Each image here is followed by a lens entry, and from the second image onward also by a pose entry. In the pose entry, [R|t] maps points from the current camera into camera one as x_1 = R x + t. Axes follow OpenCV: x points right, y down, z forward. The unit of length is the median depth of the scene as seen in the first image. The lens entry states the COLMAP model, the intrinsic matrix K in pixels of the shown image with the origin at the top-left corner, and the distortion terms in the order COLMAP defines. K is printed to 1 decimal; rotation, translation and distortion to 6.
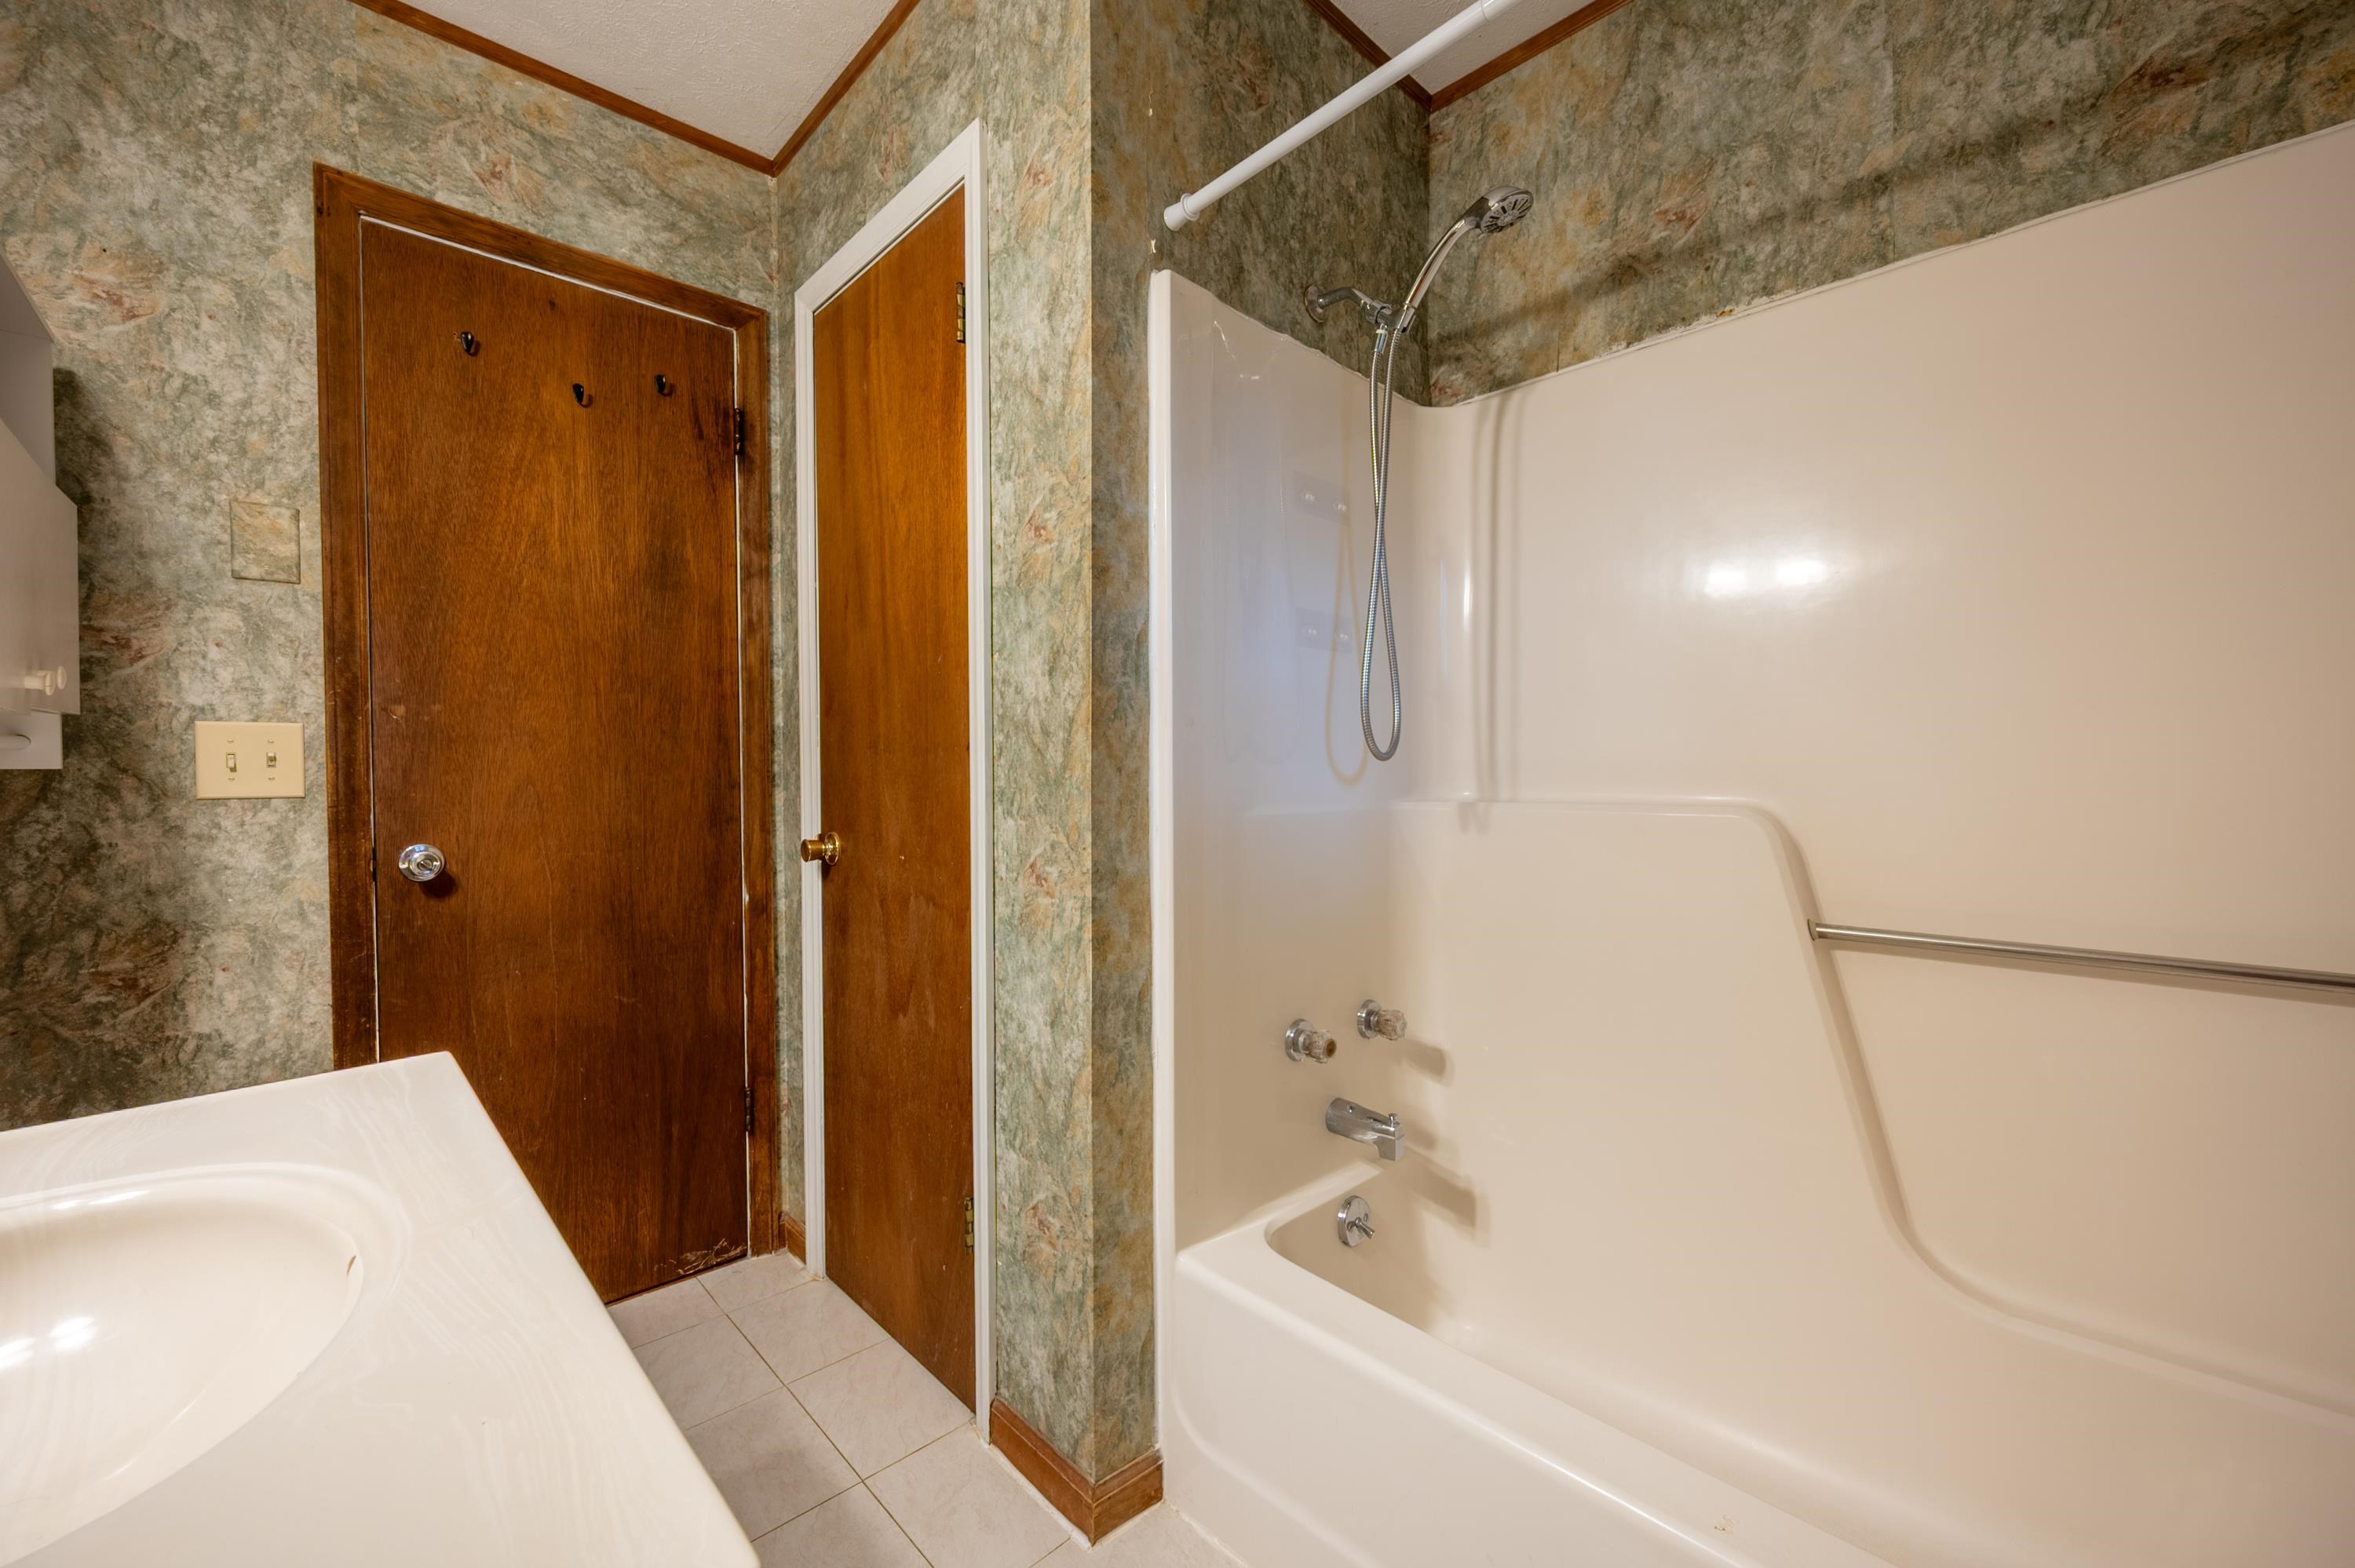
lens RADIAL K [[934.0, 0, 1196.0], [0, 934.0, 788.1], [0, 0, 1]] dist [-0.000973, -0.000013]
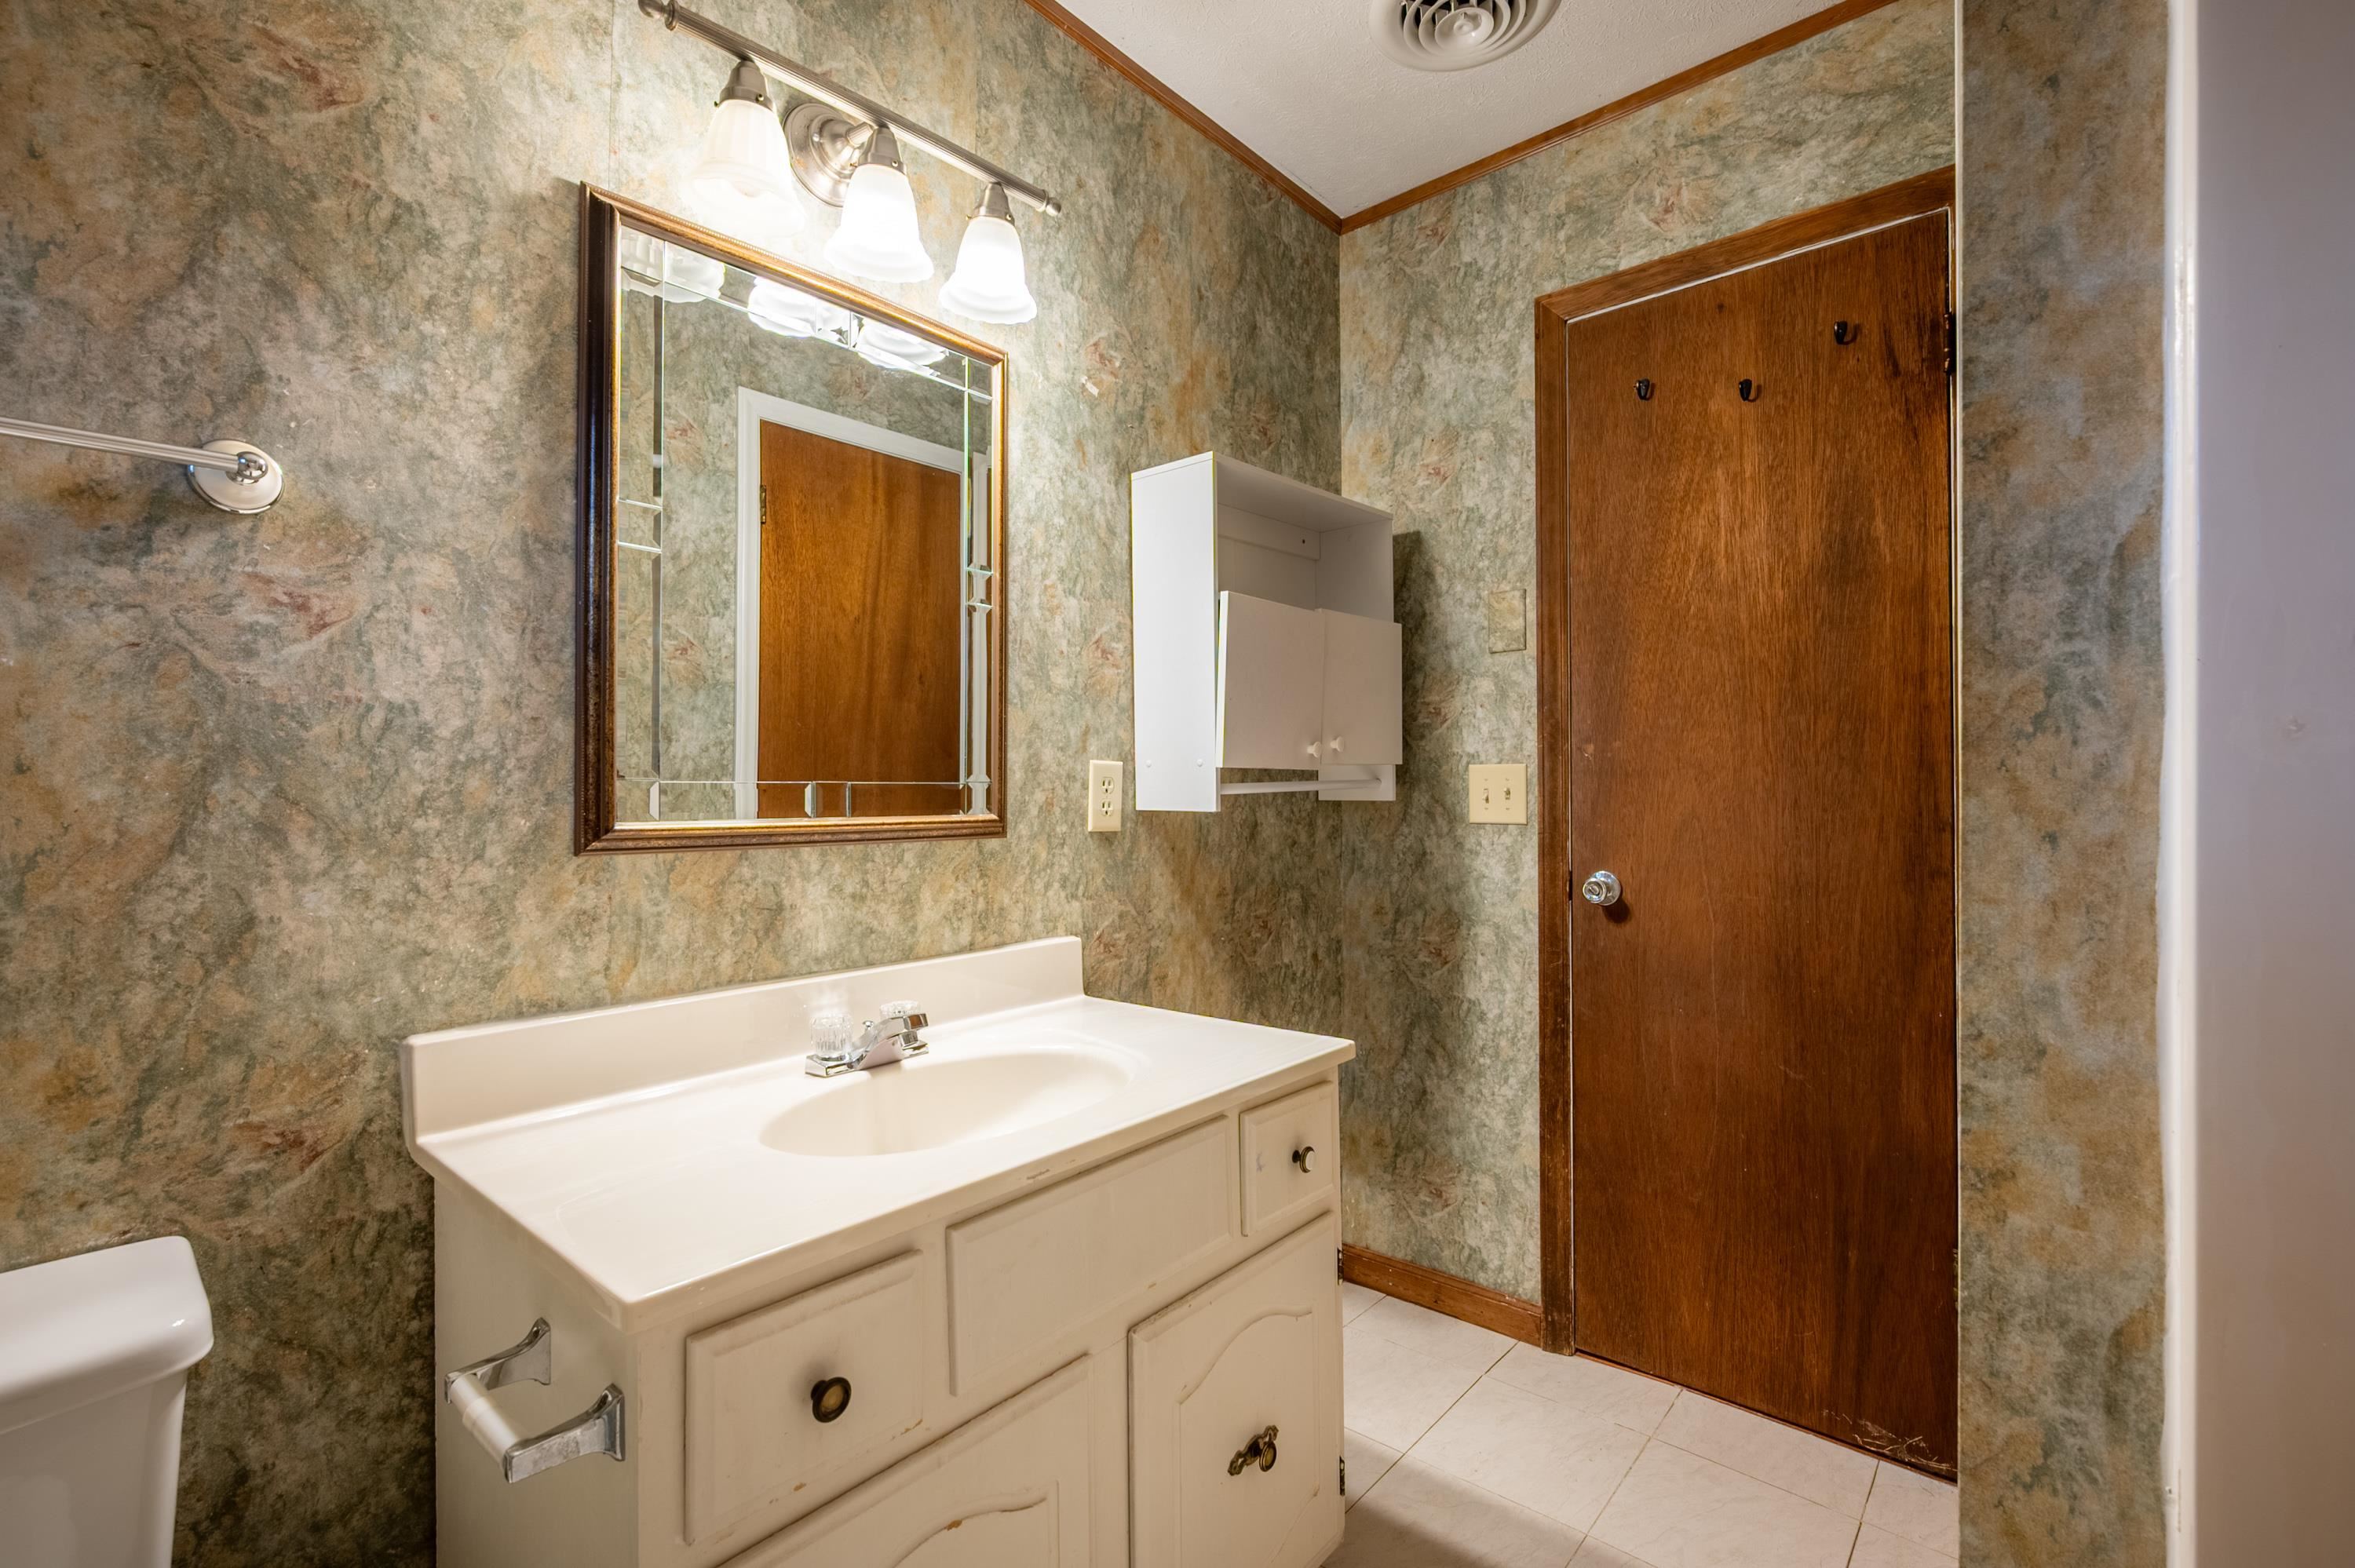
lens RADIAL K [[1060.1, 0, 1195.2], [0, 1060.1, 786.0], [0, 0, 1]] dist [-0.003059, -0.000814]
pose [[0.061114, 0.004284, -0.998122, 0.364274], [-0.017417, 0.999843, 0.003225, -0.034047], [0.997979, 0.017187, 0.061179, 0.445334]]
